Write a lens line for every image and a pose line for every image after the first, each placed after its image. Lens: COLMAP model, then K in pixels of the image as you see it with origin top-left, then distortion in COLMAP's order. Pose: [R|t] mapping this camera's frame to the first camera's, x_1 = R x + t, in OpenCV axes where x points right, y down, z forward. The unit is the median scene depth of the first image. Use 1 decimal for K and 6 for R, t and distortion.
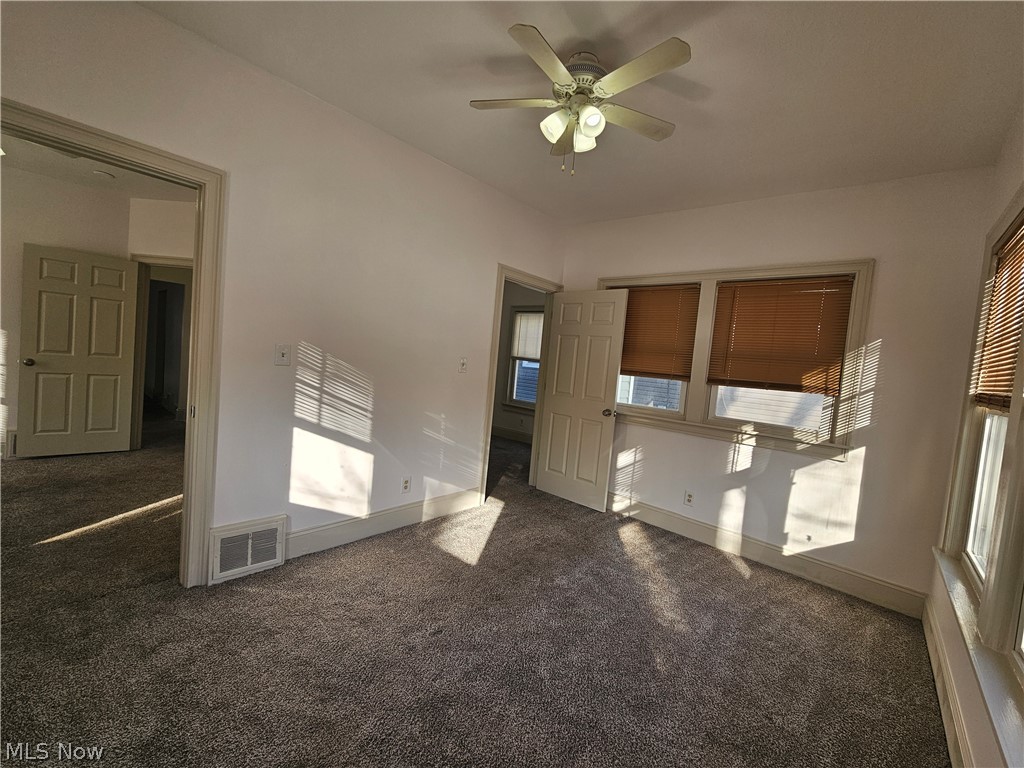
lens RADIAL K [[424.6, 0, 507.6], [0, 424.6, 384.8], [0, 0, 1]] dist [-0.000152, 0.002040]
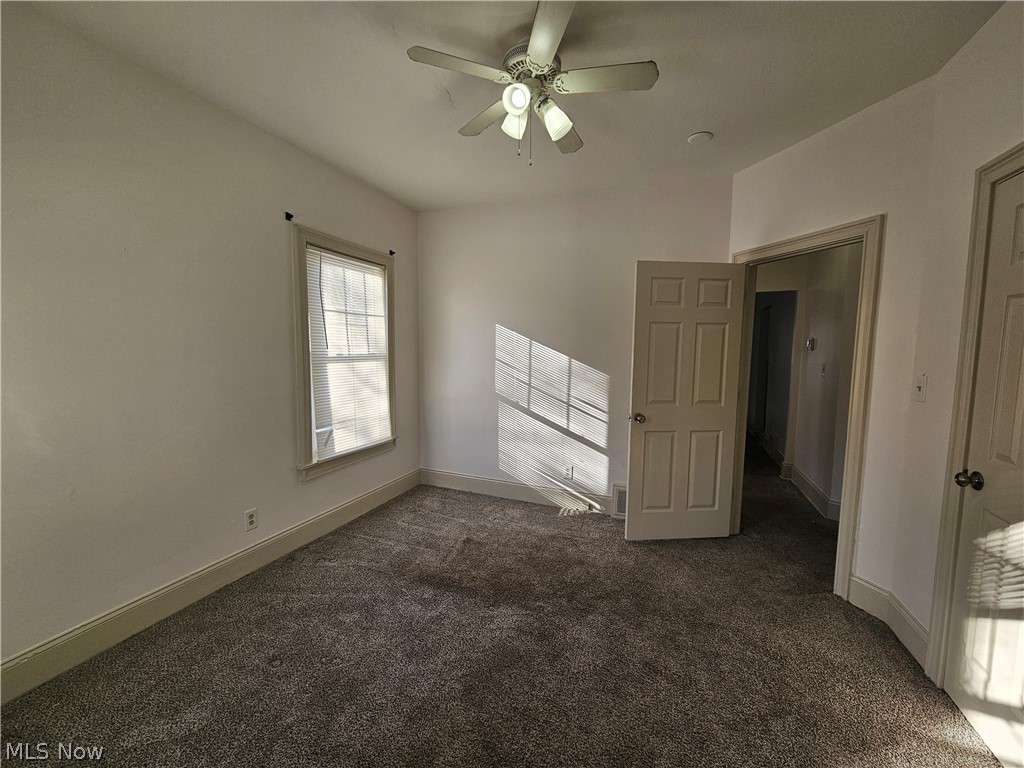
lens RADIAL K [[424.6, 0, 512.6], [0, 424.6, 385.0], [0, 0, 1]] dist [-0.000152, 0.002040]
pose [[0.356578, 0.000758, -0.934265, -0.393313], [-0.024733, 0.999657, -0.008629, -0.086624], [0.933938, 0.026184, 0.356475, 0.454931]]
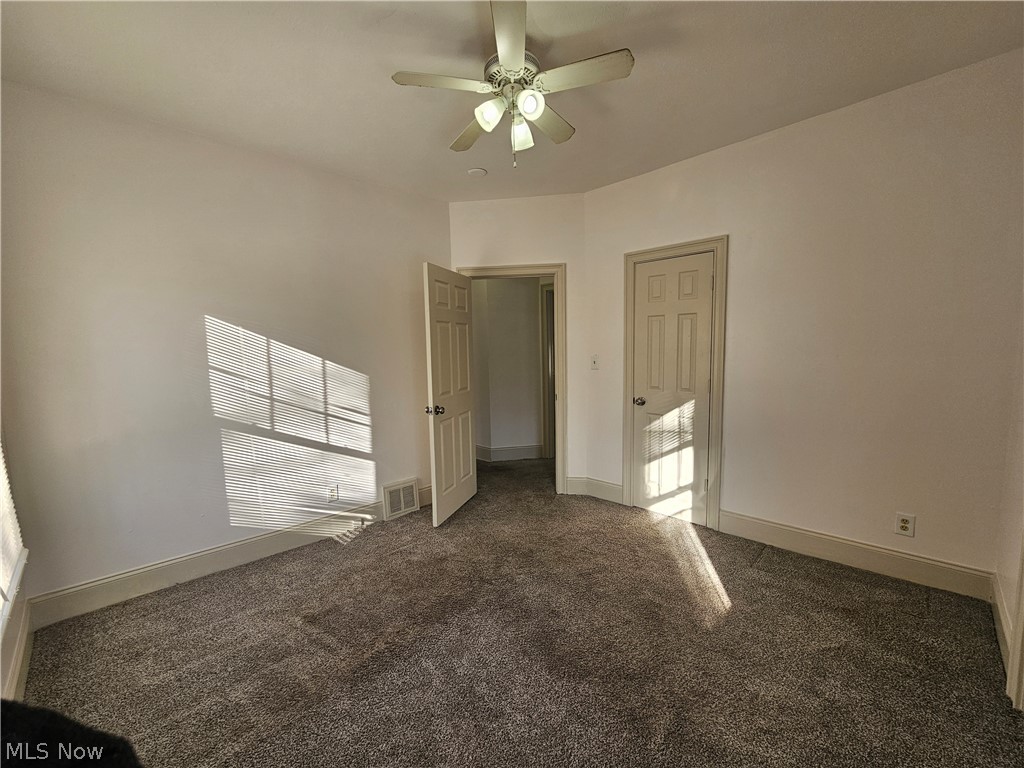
lens RADIAL K [[424.6, 0, 511.4], [0, 424.6, 383.5], [0, 0, 1]] dist [-0.000152, 0.002040]
pose [[0.993210, -0.101979, -0.055976, -0.807360], [0.104089, 0.993910, 0.036178, -0.103618], [0.051946, -0.041758, 0.997776, 0.150026]]
